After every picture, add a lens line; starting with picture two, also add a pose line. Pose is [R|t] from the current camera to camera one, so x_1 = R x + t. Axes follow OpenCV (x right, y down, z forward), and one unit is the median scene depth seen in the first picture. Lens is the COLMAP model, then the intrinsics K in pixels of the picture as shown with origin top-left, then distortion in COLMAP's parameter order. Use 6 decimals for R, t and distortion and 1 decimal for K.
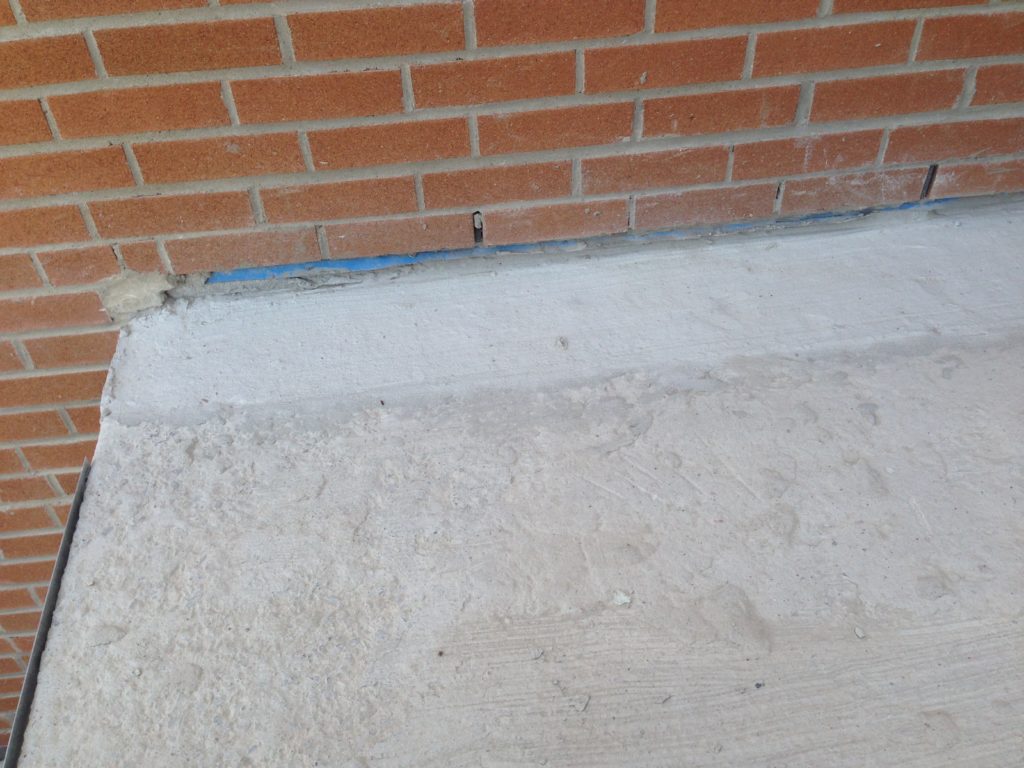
lens RADIAL K [[975.3, 0, 517.6], [0, 975.3, 385.7], [0, 0, 1]] dist [0.186026, -0.346792]
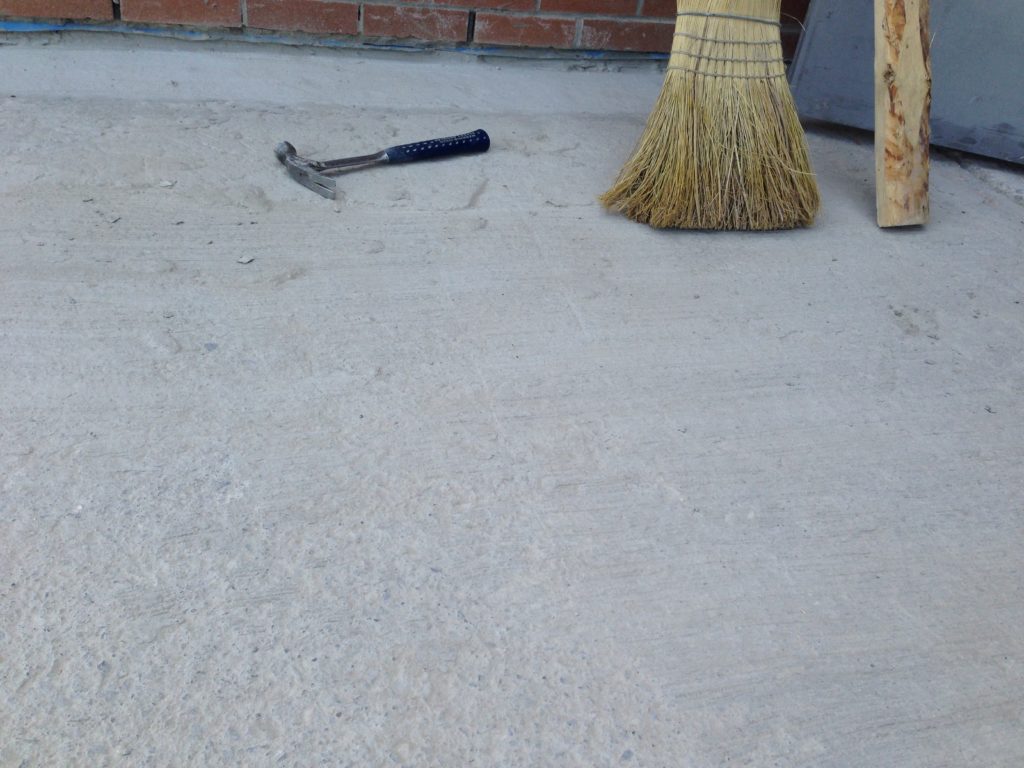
lens RADIAL K [[975.3, 0, 517.6], [0, 975.3, 385.7], [0, 0, 1]] dist [0.186026, -0.346792]
pose [[0.978818, 0.057368, 0.196532, 0.239066], [-0.026525, 0.987384, -0.156110, 0.507445], [-0.203008, 0.147590, 0.967990, -0.270113]]
